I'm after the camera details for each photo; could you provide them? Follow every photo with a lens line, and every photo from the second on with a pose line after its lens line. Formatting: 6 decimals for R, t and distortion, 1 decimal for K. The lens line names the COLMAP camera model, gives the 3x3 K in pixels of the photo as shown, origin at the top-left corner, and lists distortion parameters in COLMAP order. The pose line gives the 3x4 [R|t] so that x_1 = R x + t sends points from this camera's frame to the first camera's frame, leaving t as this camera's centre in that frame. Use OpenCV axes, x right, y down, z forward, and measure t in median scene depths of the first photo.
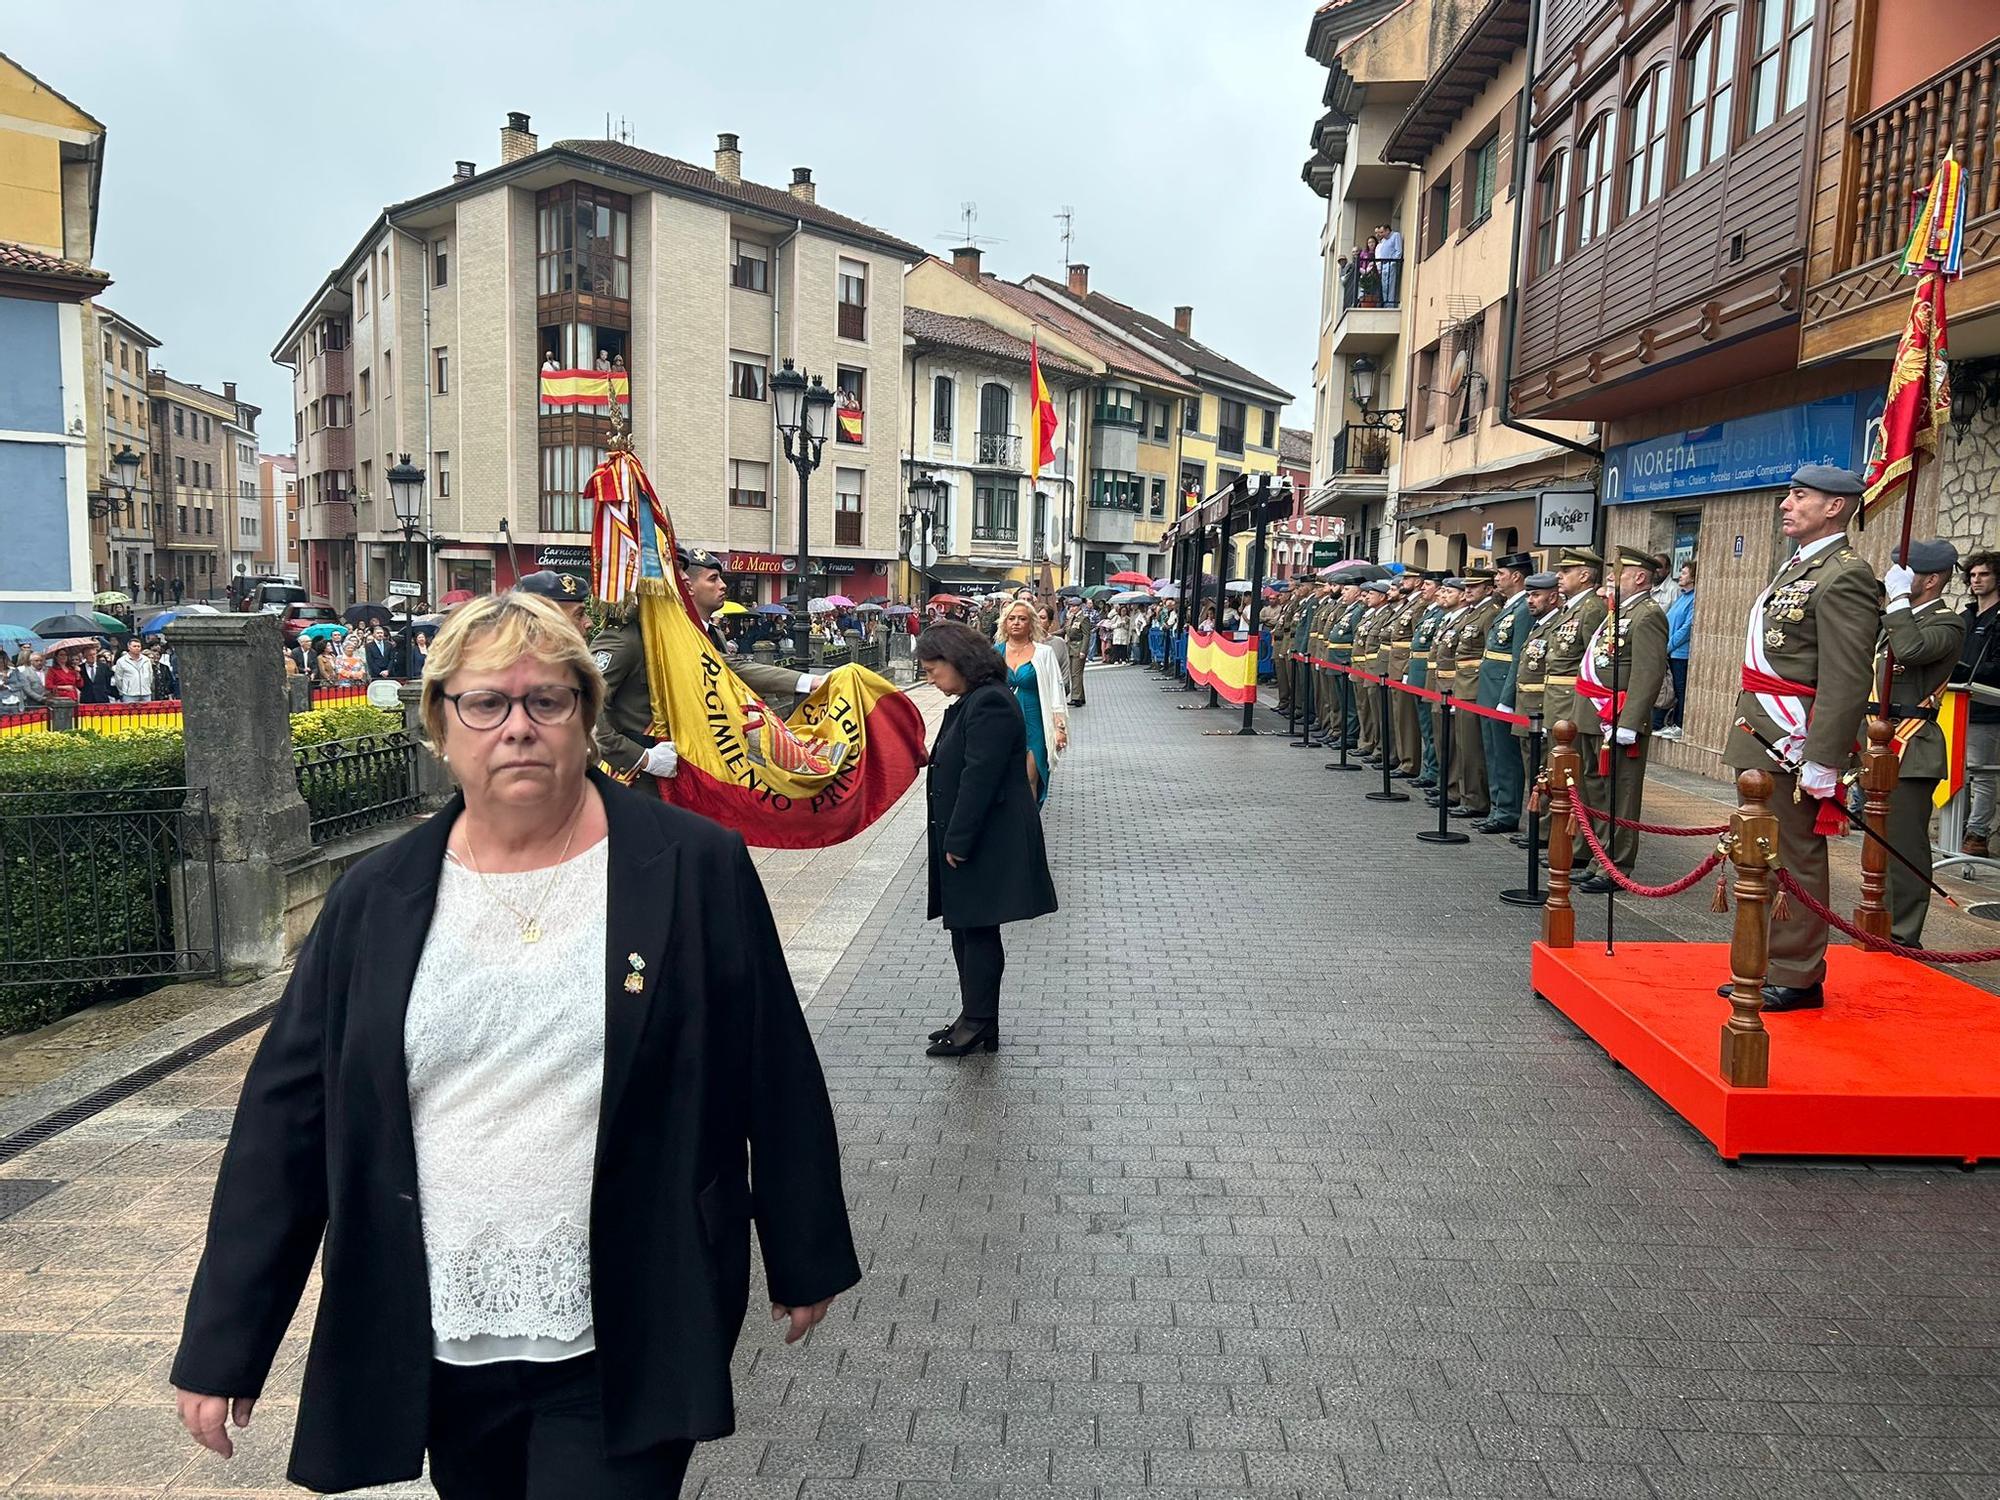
lens RADIAL K [[1496.5, 0, 978.4], [0, 1496.5, 752.5], [0, 0, 1]] dist [0.059544, -0.065011]
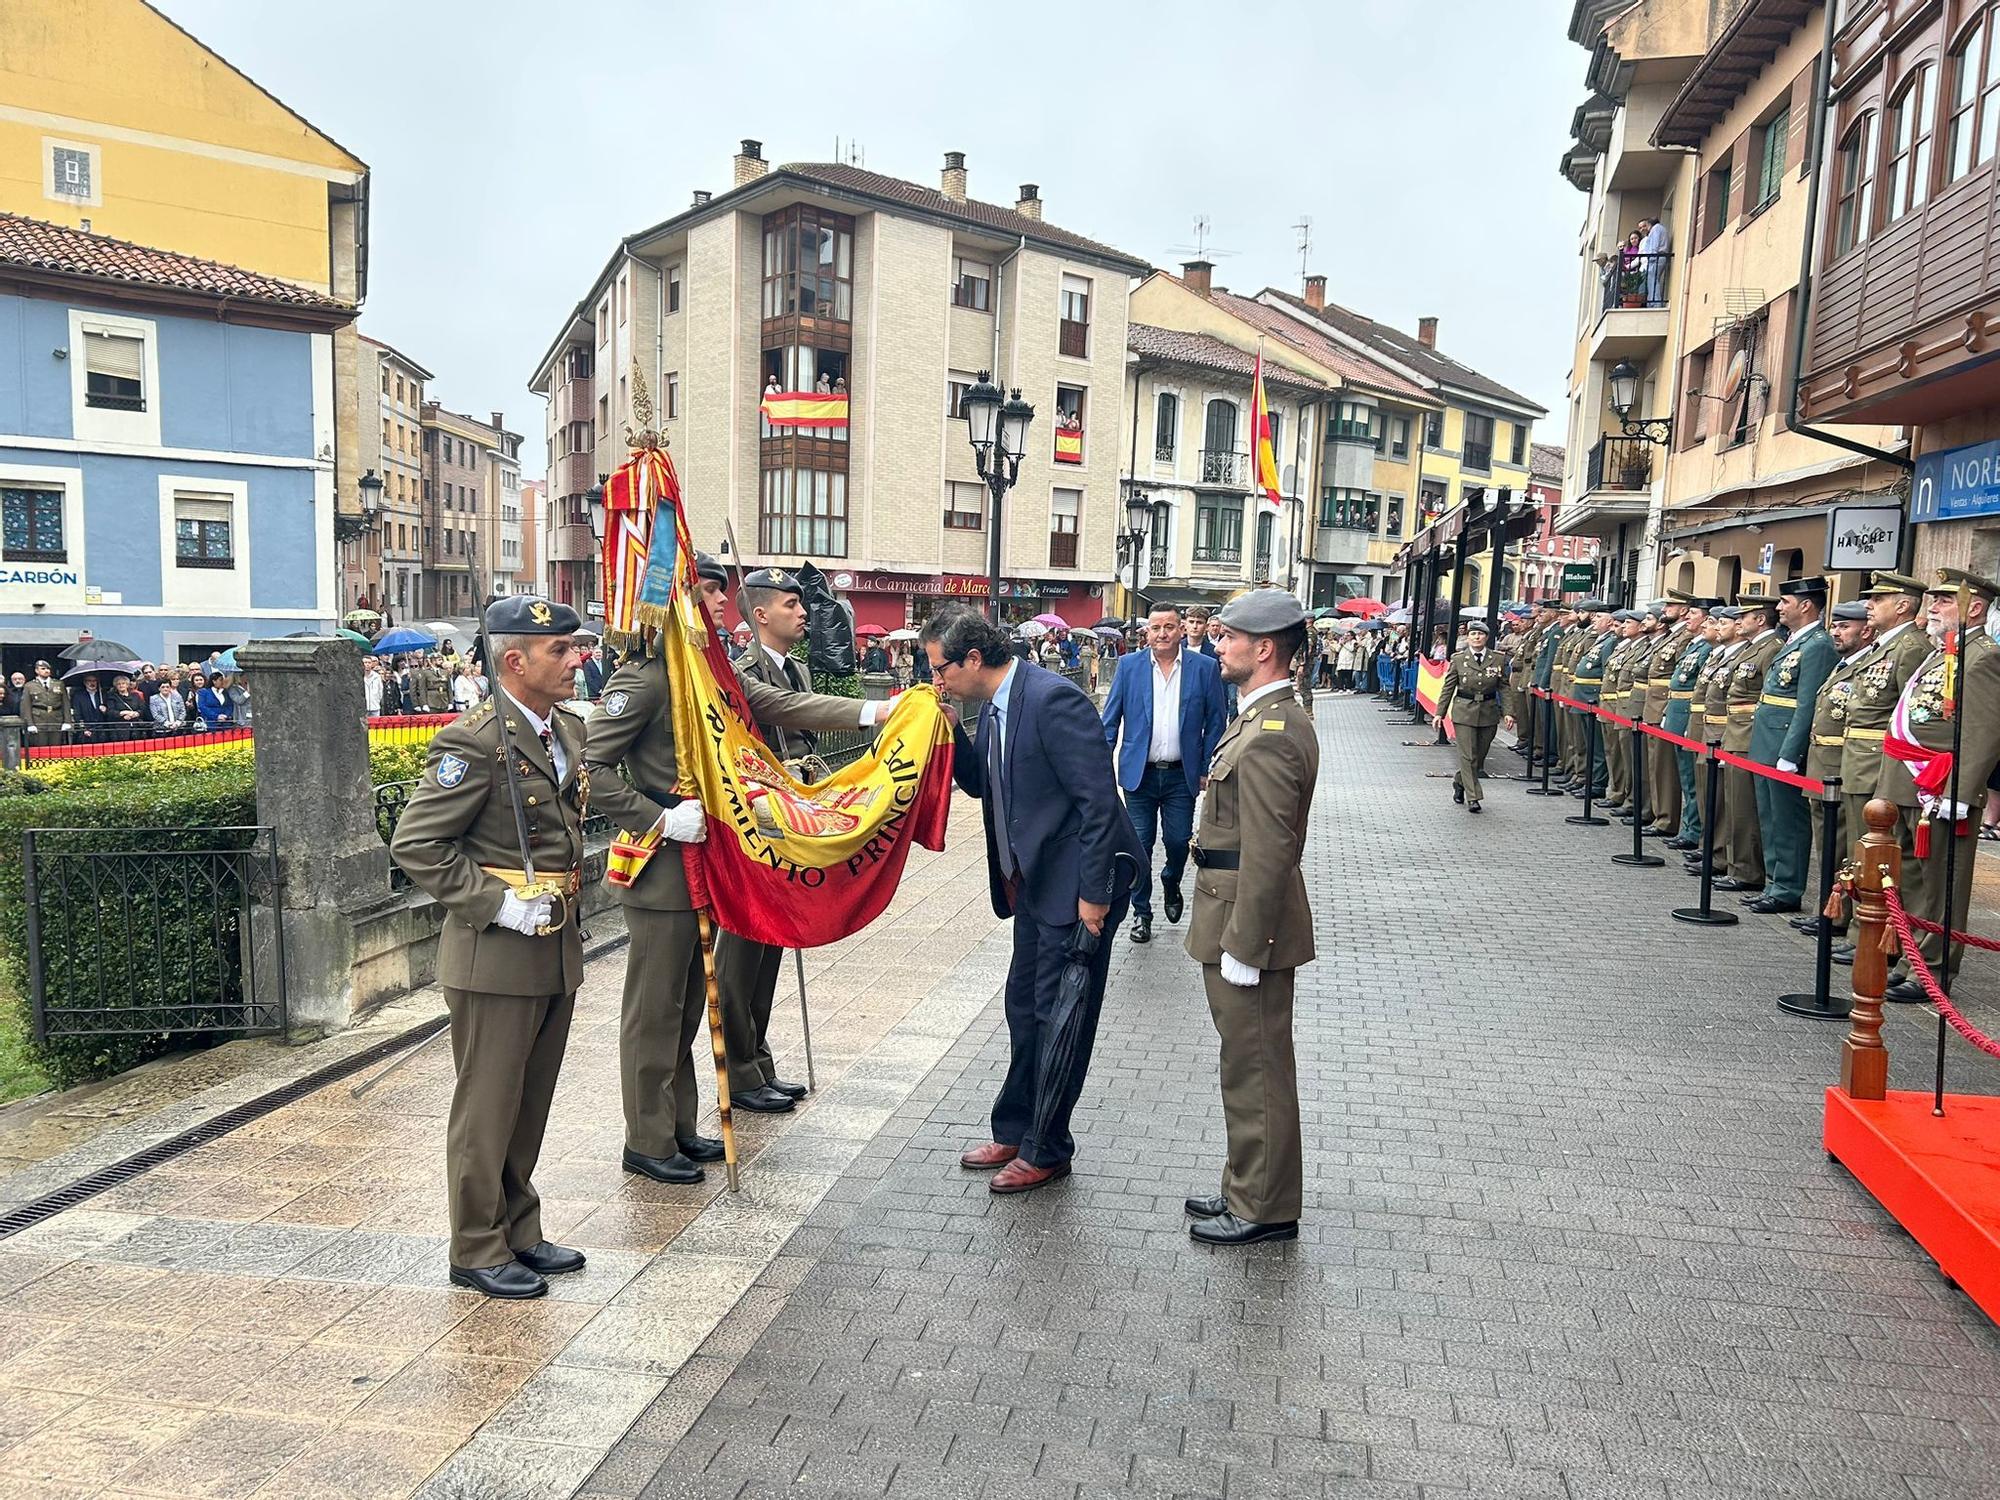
lens RADIAL K [[1496.5, 0, 978.1], [0, 1496.5, 770.5], [0, 0, 1]] dist [0.055928, -0.061721]
pose [[0.988412, 0.023781, -0.149924, 0.013402], [-0.024175, 0.999707, -0.000802, -0.005828], [0.149861, 0.004417, 0.988697, 0.044058]]
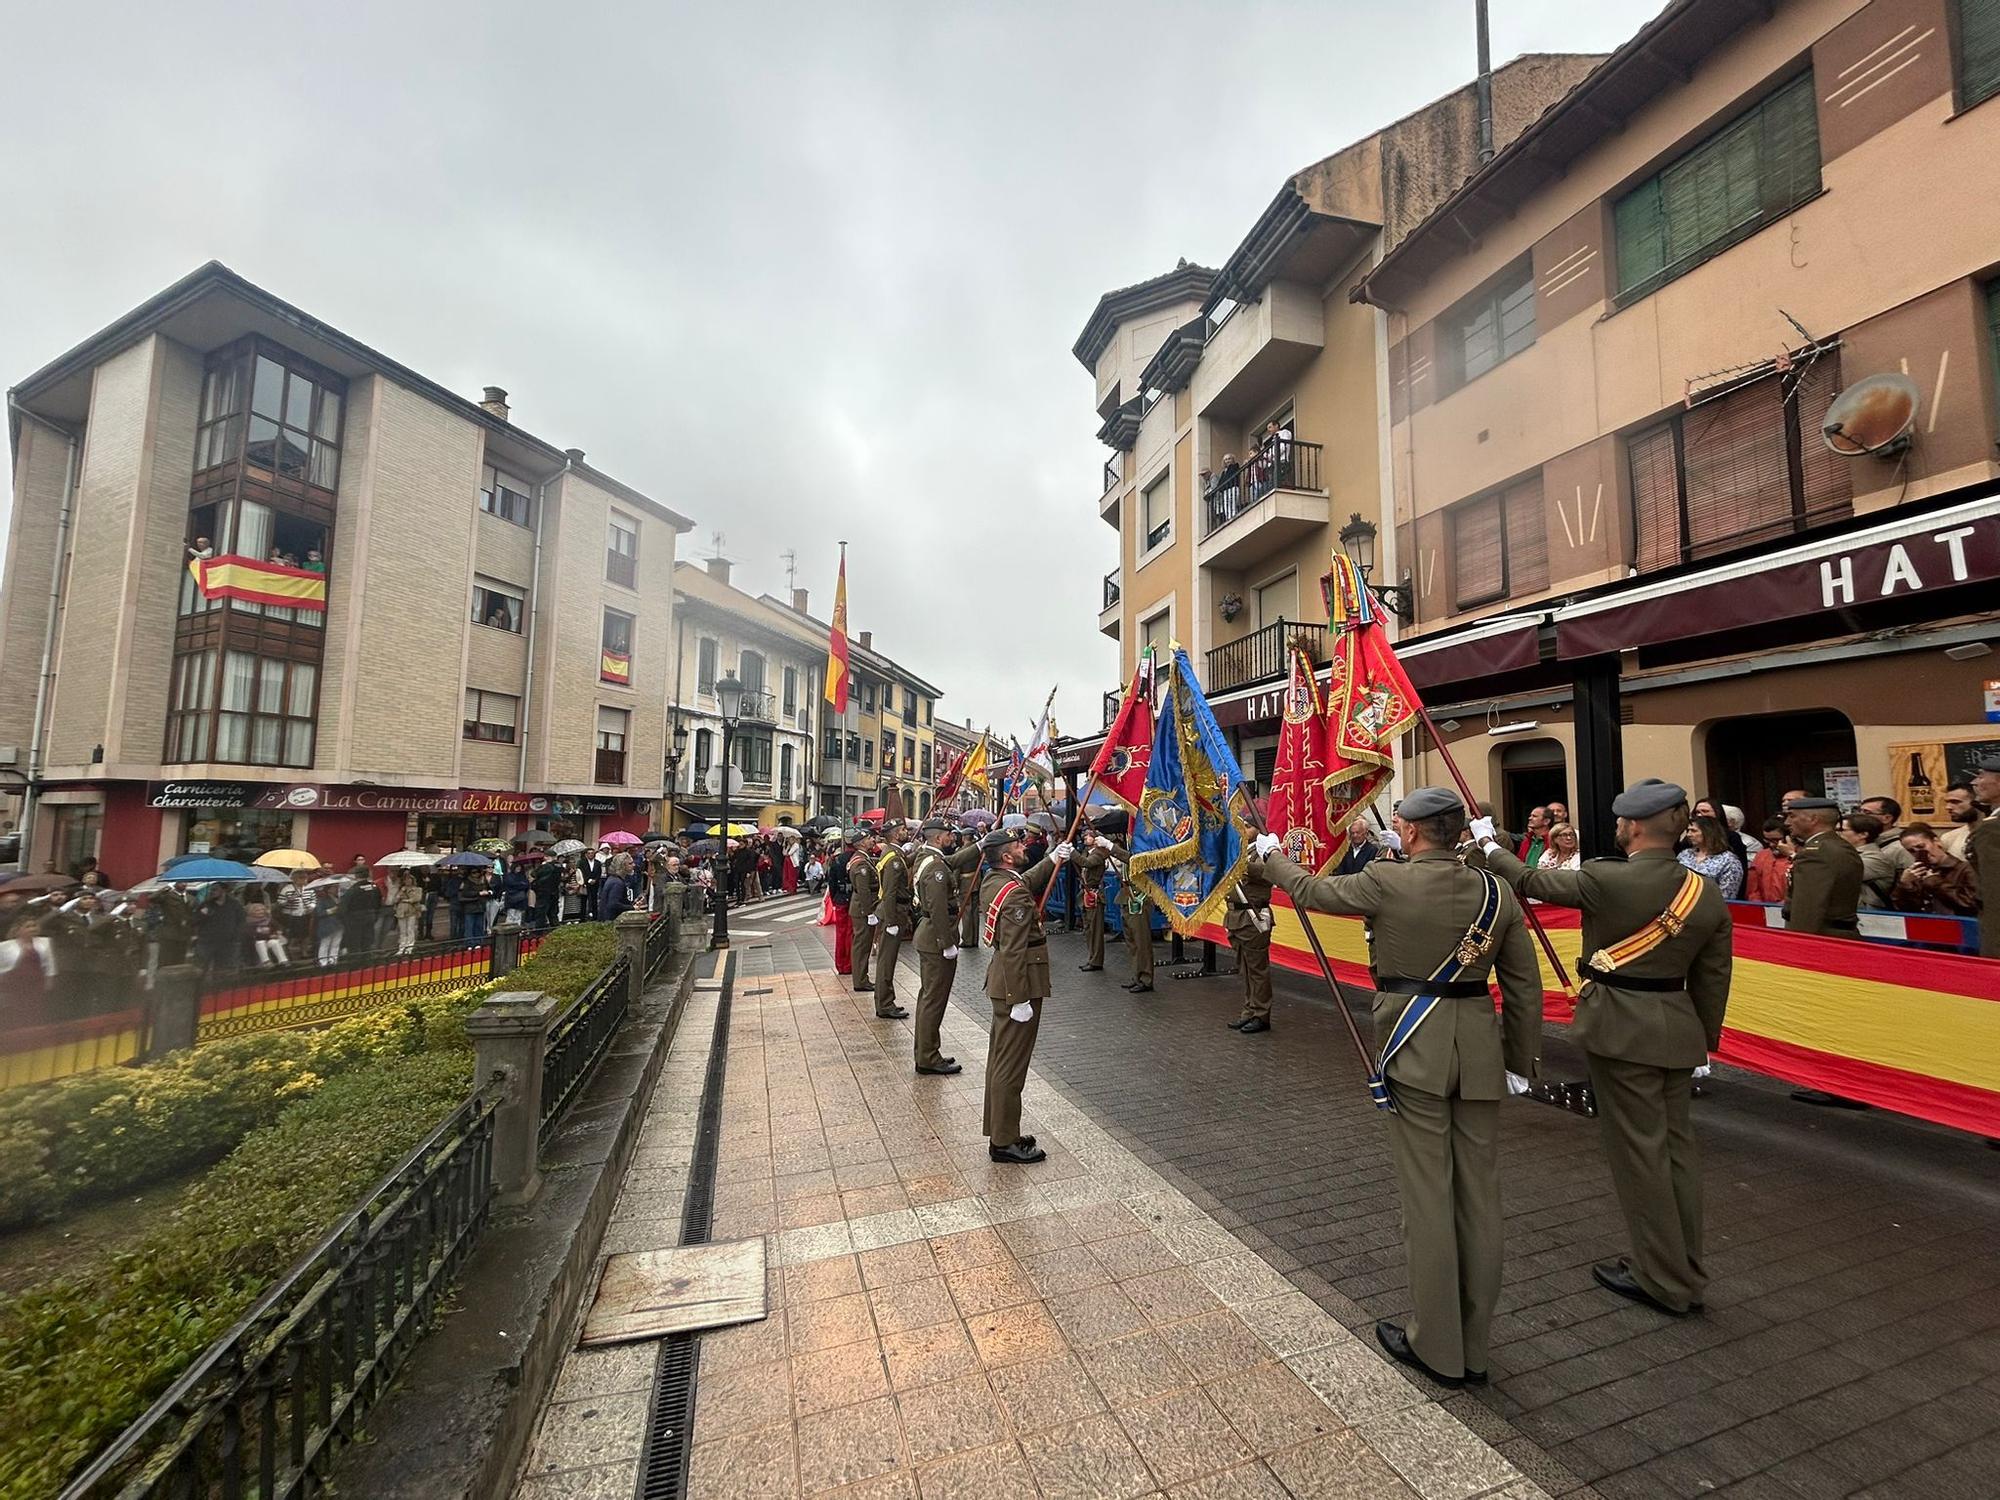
lens RADIAL K [[813.0, 0, 1002.0], [0, 813.0, 743.3], [0, 0, 1]] dist [-0.002639, 0.005017]
pose [[0.931998, 0.016062, 0.362108, -0.072112], [0.059288, 0.978807, -0.196013, -0.079737], [-0.357583, 0.204153, 0.911294, 0.741222]]
